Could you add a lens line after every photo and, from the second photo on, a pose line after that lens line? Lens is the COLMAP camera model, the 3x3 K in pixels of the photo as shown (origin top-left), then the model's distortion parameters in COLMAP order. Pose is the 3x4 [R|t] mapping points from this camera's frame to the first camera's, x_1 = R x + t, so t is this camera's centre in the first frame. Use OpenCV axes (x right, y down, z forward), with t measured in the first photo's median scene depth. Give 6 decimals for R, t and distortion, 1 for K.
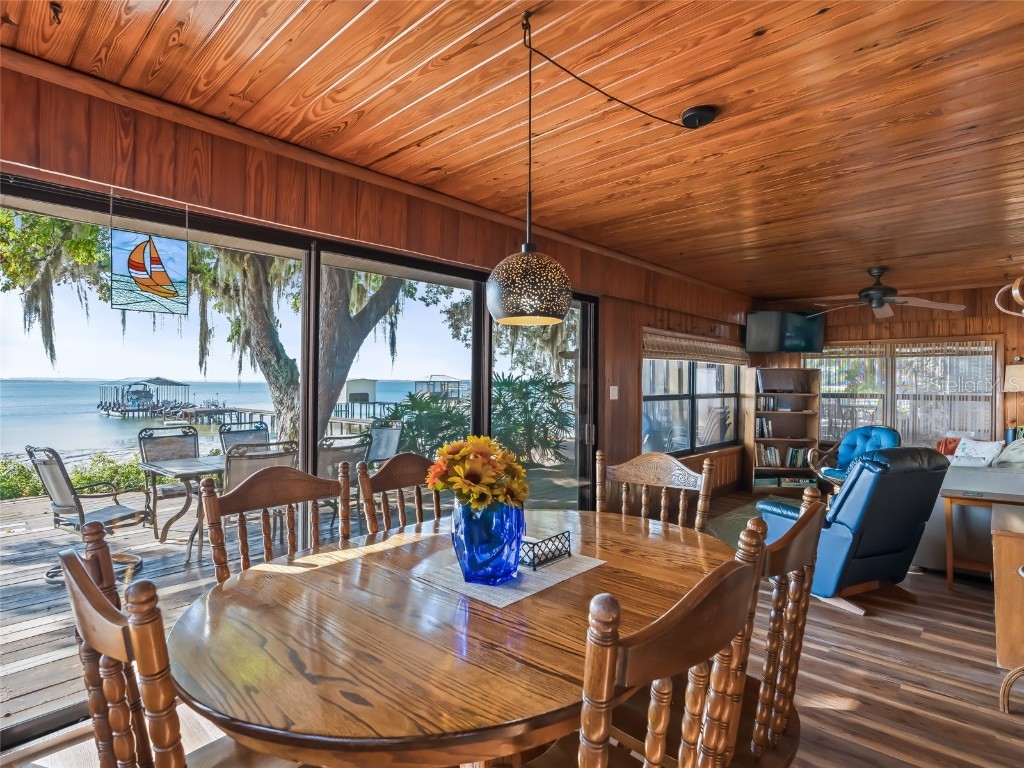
lens RADIAL K [[529.8, 0, 518.0], [0, 529.8, 380.8], [0, 0, 1]] dist [-0.025255, 0.007352]
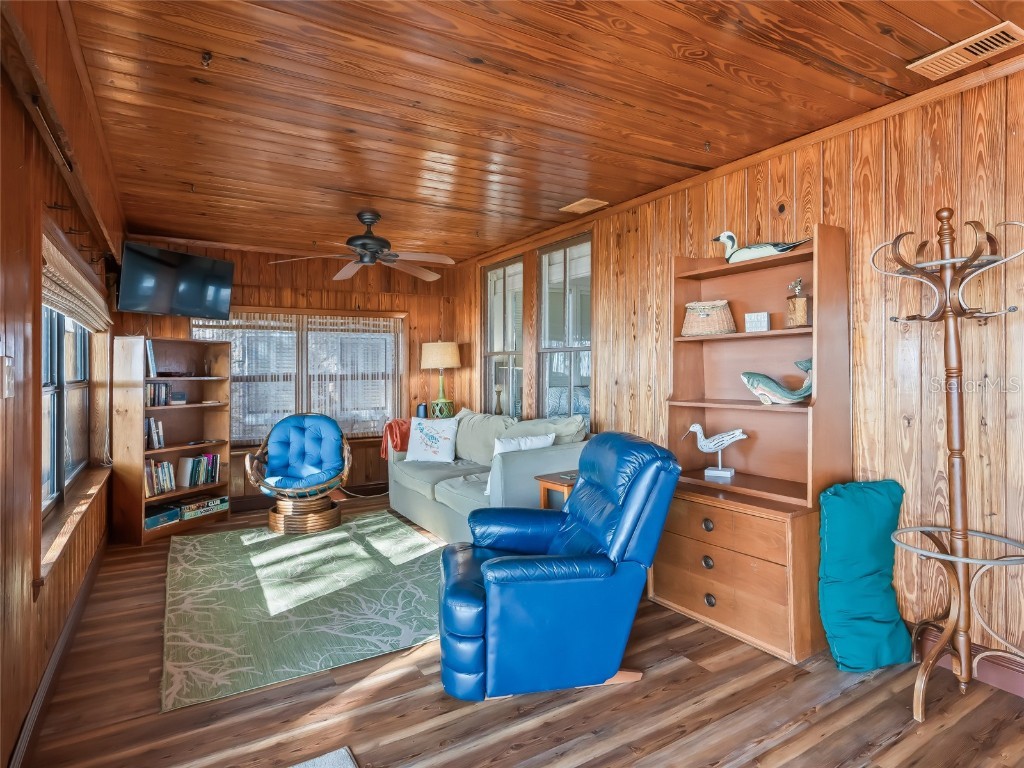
lens RADIAL K [[529.8, 0, 512.4], [0, 529.8, 380.7], [0, 0, 1]] dist [-0.025255, 0.007352]
pose [[0.252203, -0.034087, 0.967074, -0.026600], [0.004940, 0.999412, 0.033939, 0.007778], [-0.967662, -0.003782, 0.252223, 0.465582]]
